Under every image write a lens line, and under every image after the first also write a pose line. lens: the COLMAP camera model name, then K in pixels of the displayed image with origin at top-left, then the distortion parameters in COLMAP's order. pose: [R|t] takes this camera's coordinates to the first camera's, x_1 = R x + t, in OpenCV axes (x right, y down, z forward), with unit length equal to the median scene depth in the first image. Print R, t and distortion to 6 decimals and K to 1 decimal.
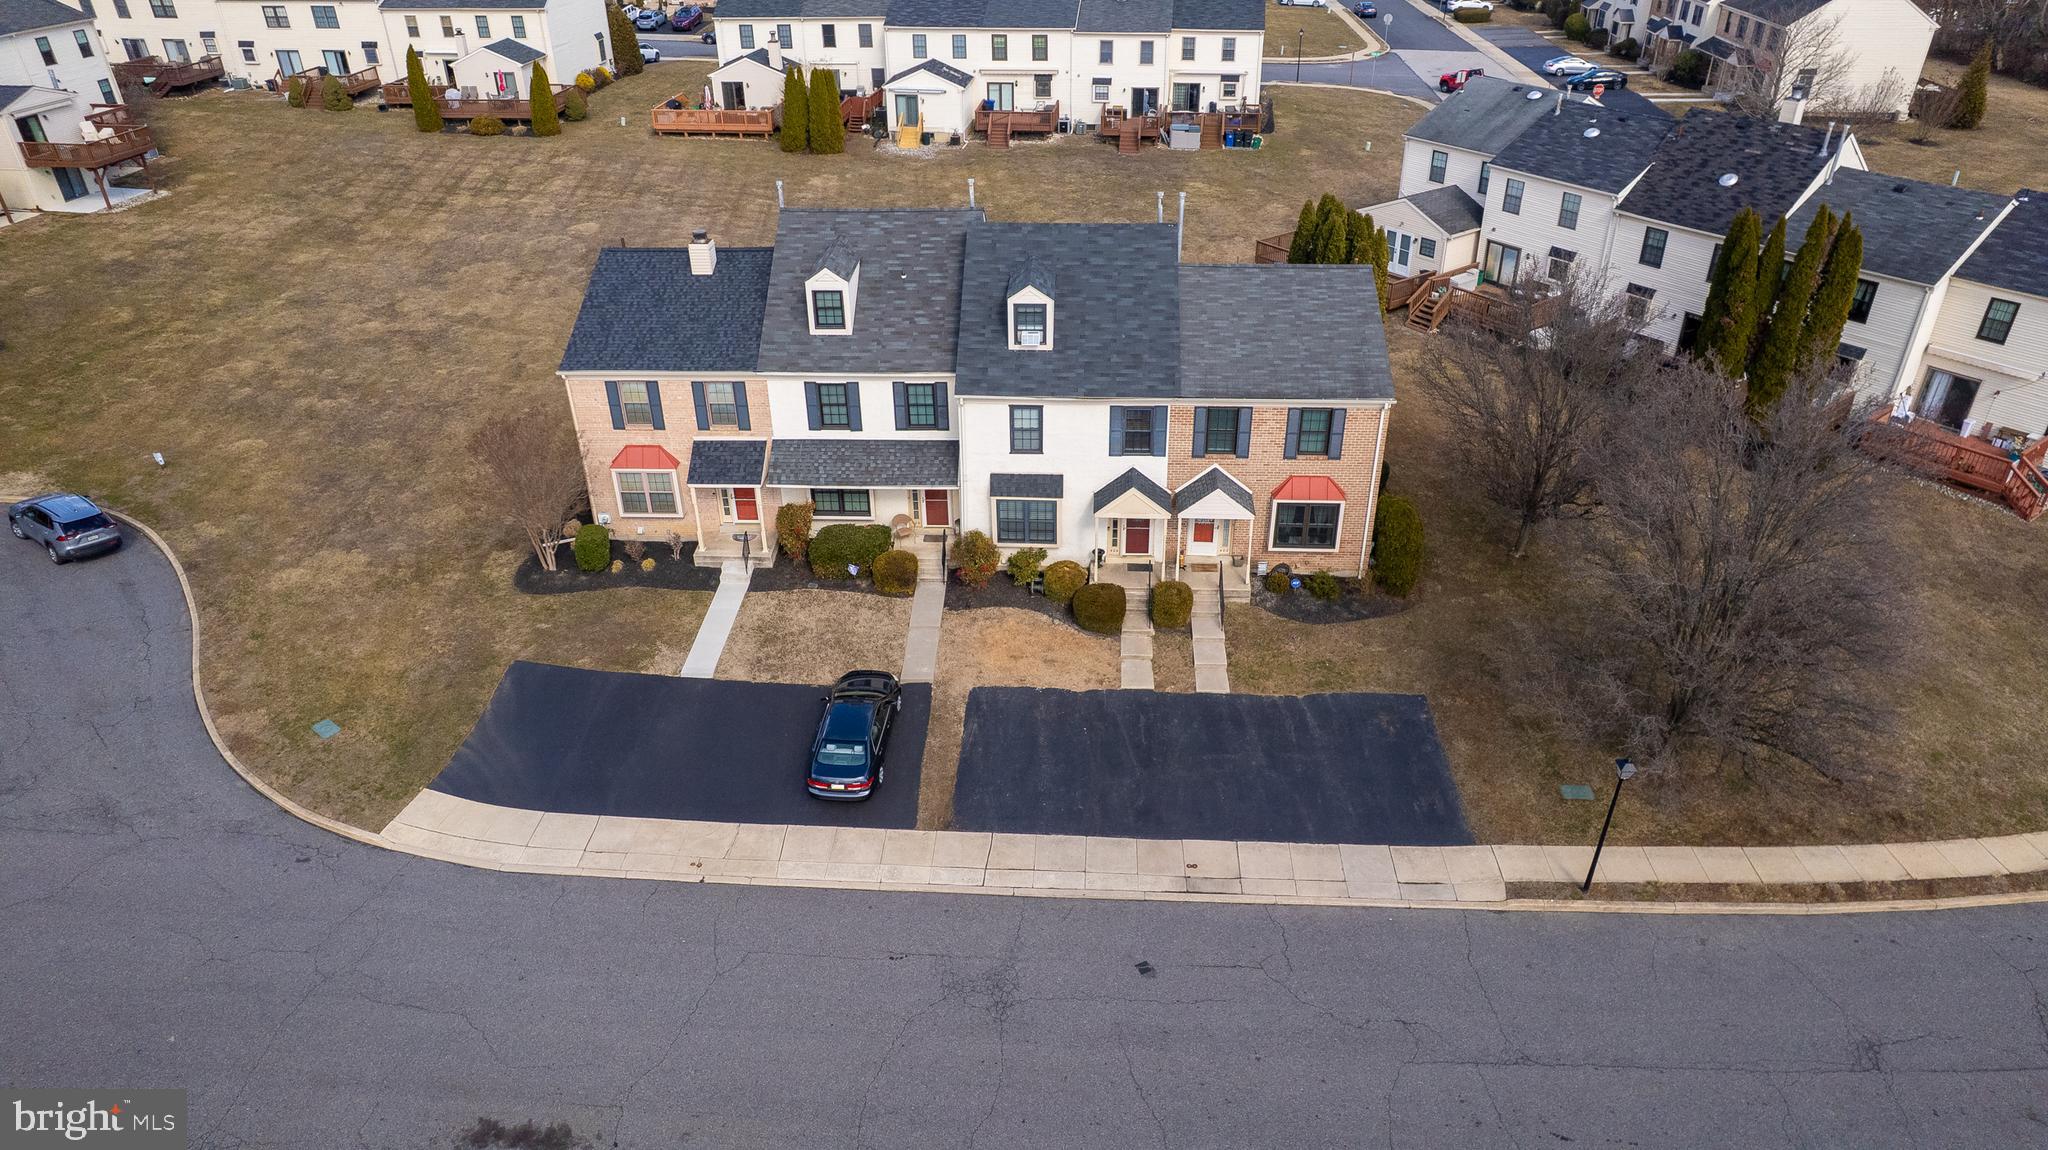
lens RADIAL K [[1298.9, 0, 1025.2], [0, 1298.9, 579.4], [0, 0, 1]] dist [-0.058986, 0.035476]
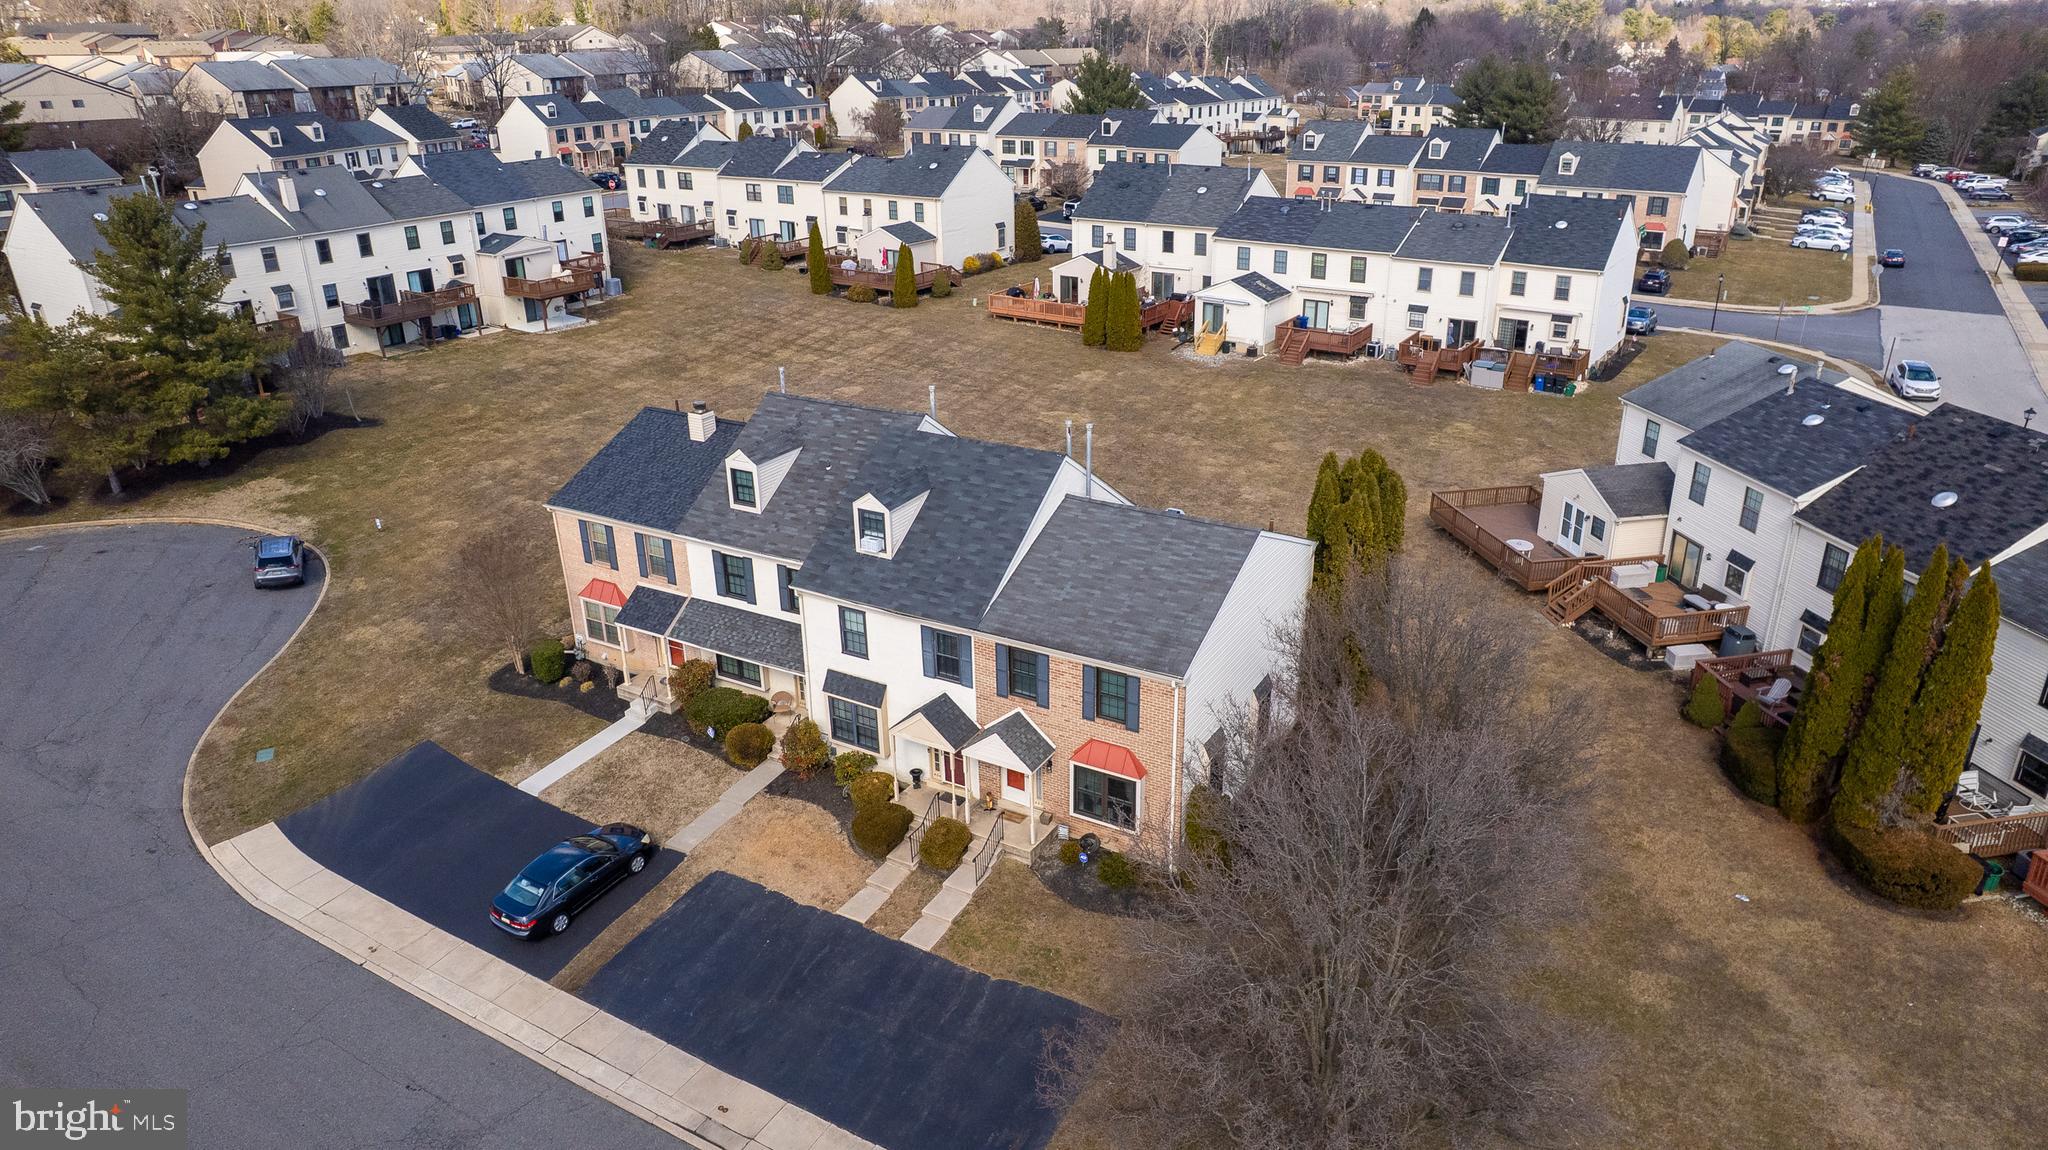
lens RADIAL K [[1298.9, 0, 1025.2], [0, 1298.9, 579.4], [0, 0, 1]] dist [-0.058986, 0.035476]
pose [[0.890499, 0.176495, -0.419358, 0.508269], [-0.232726, 0.968688, -0.086498, -0.095669], [0.390961, 0.174622, 0.903691, 0.138243]]
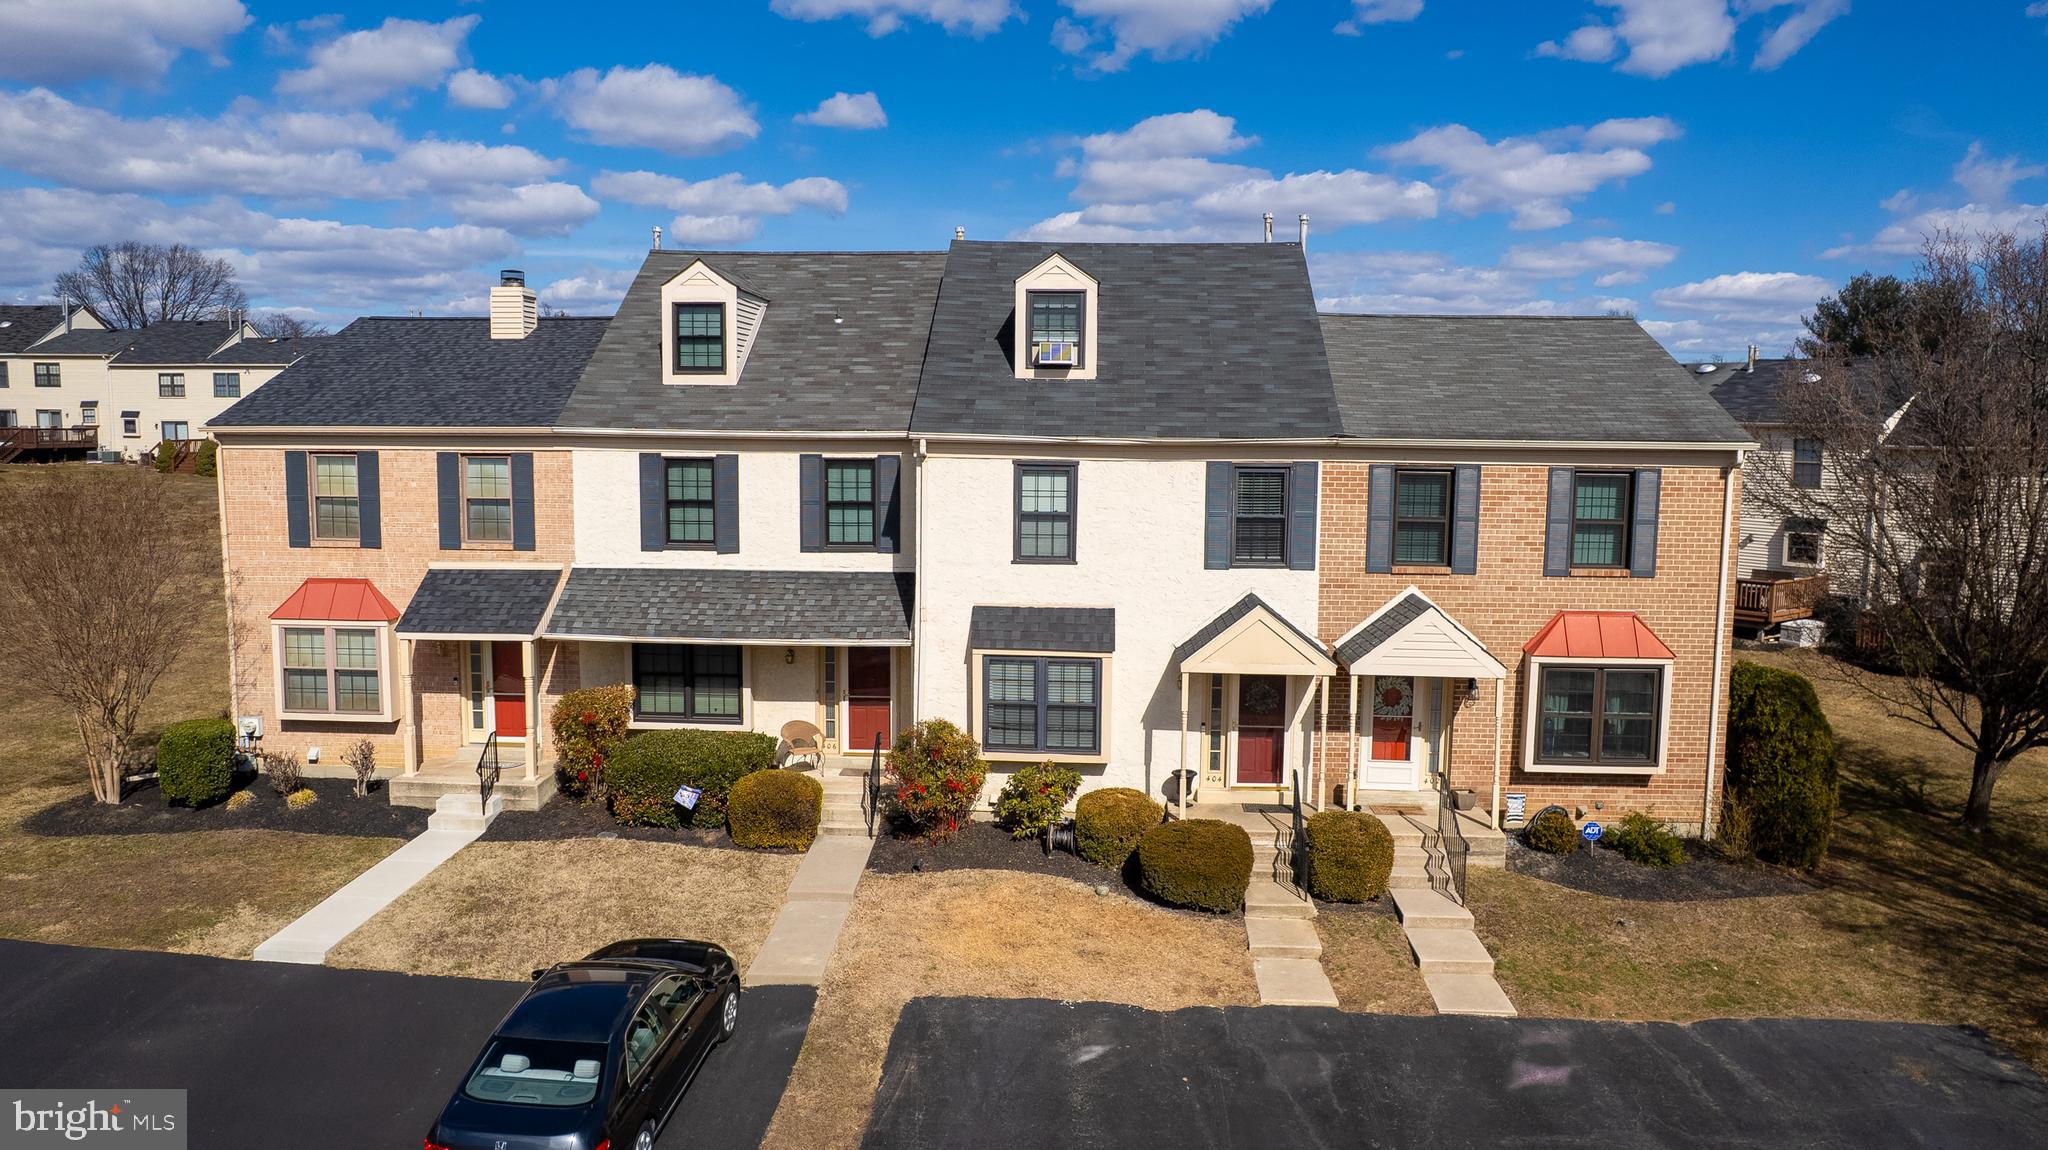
lens RADIAL K [[1393.5, 0, 1027.8], [0, 1393.5, 578.5], [0, 0, 1]] dist [-0.075178, 0.061685]
pose [[0.999763, 0.021731, -0.001064, -0.004767], [-0.020134, 0.905516, -0.423834, 0.138850], [-0.008247, 0.423755, 0.905739, 0.486599]]
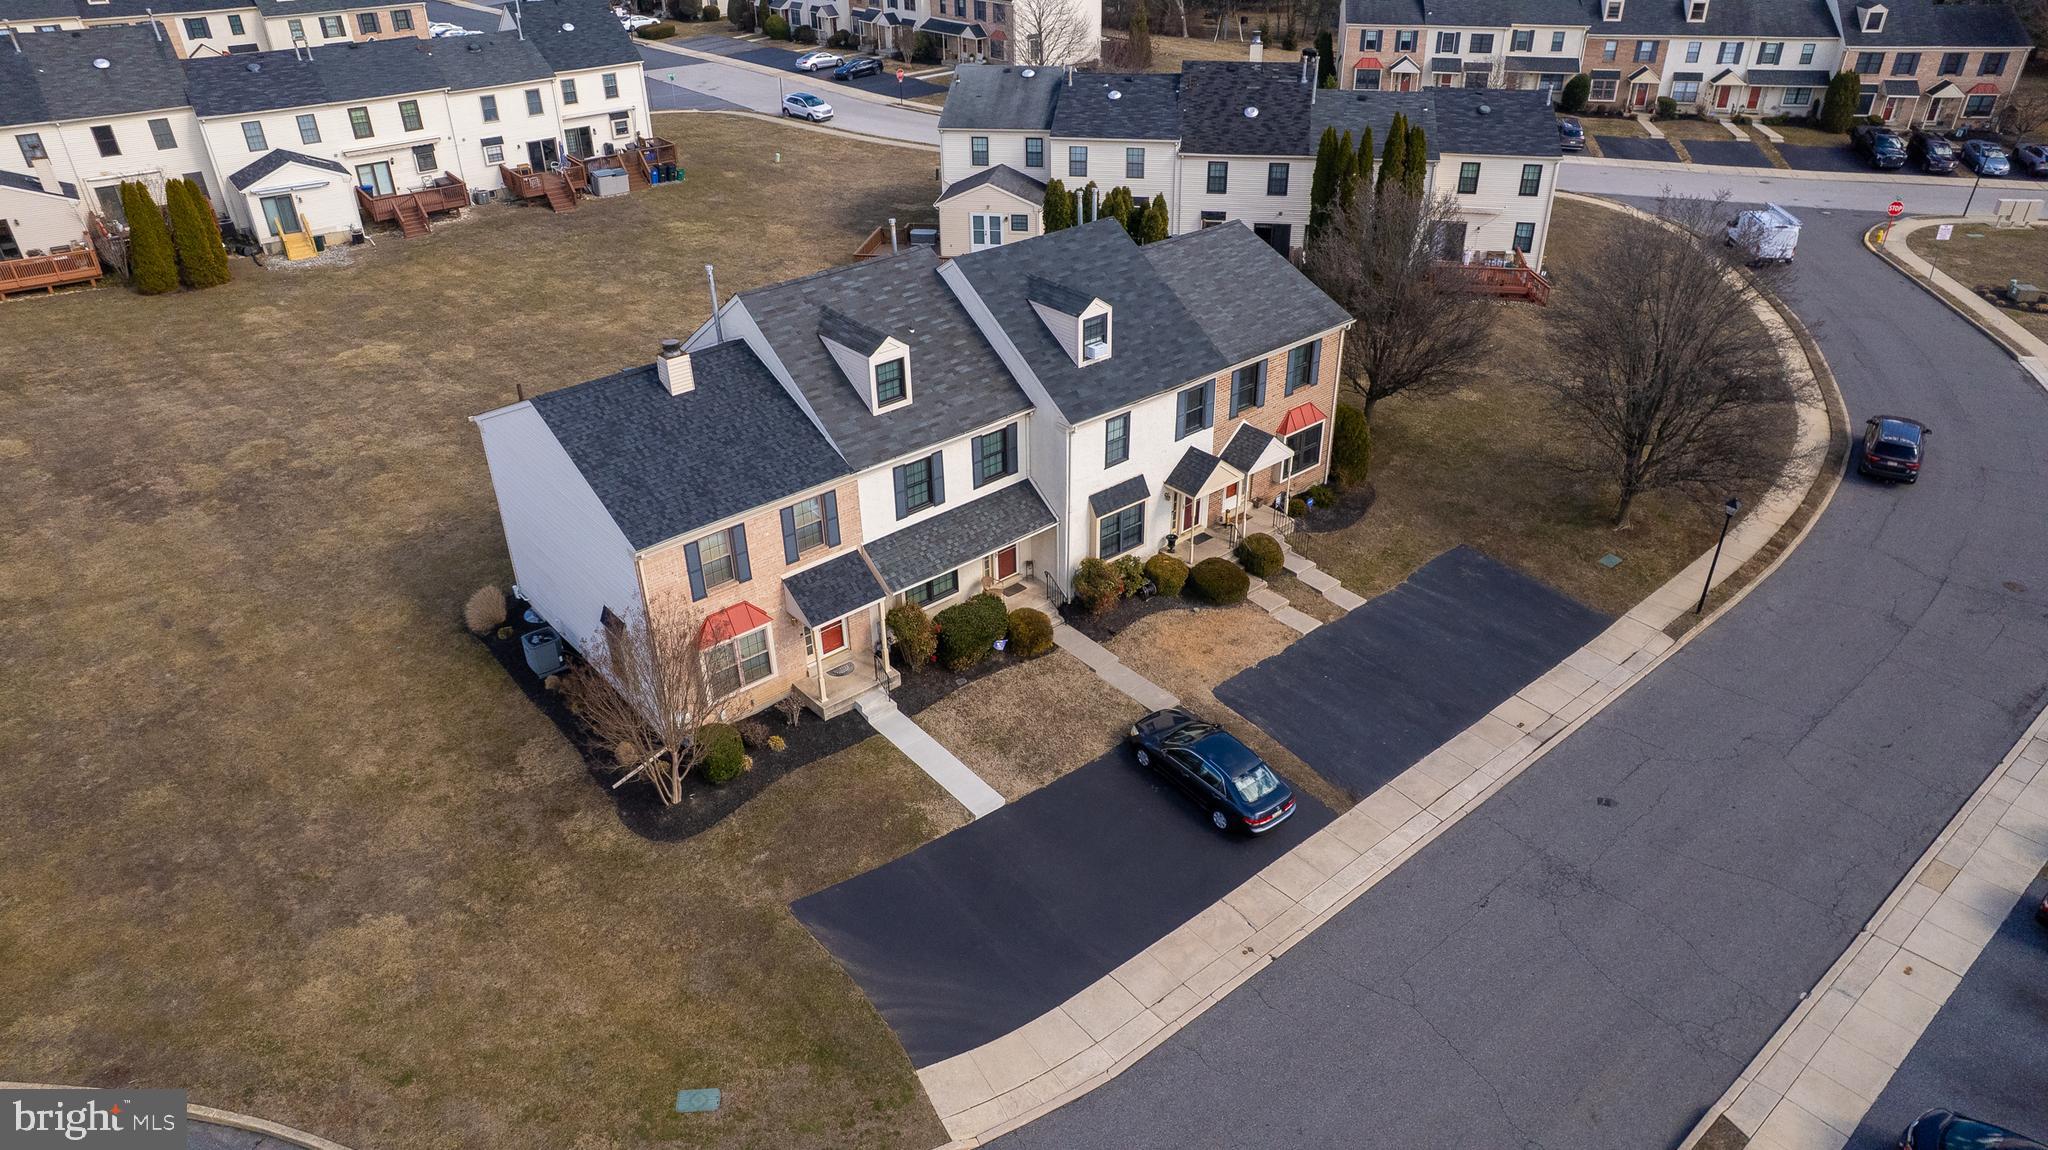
lens RADIAL K [[1308.8, 0, 1024.0], [0, 1308.8, 575.0], [0, 0, 1]] dist [-0.080290, 0.071739]
pose [[0.729580, -0.352836, 0.585849, -0.646648], [0.364677, 0.925399, 0.103189, -0.143341], [-0.578553, 0.138361, 0.803824, 0.242955]]
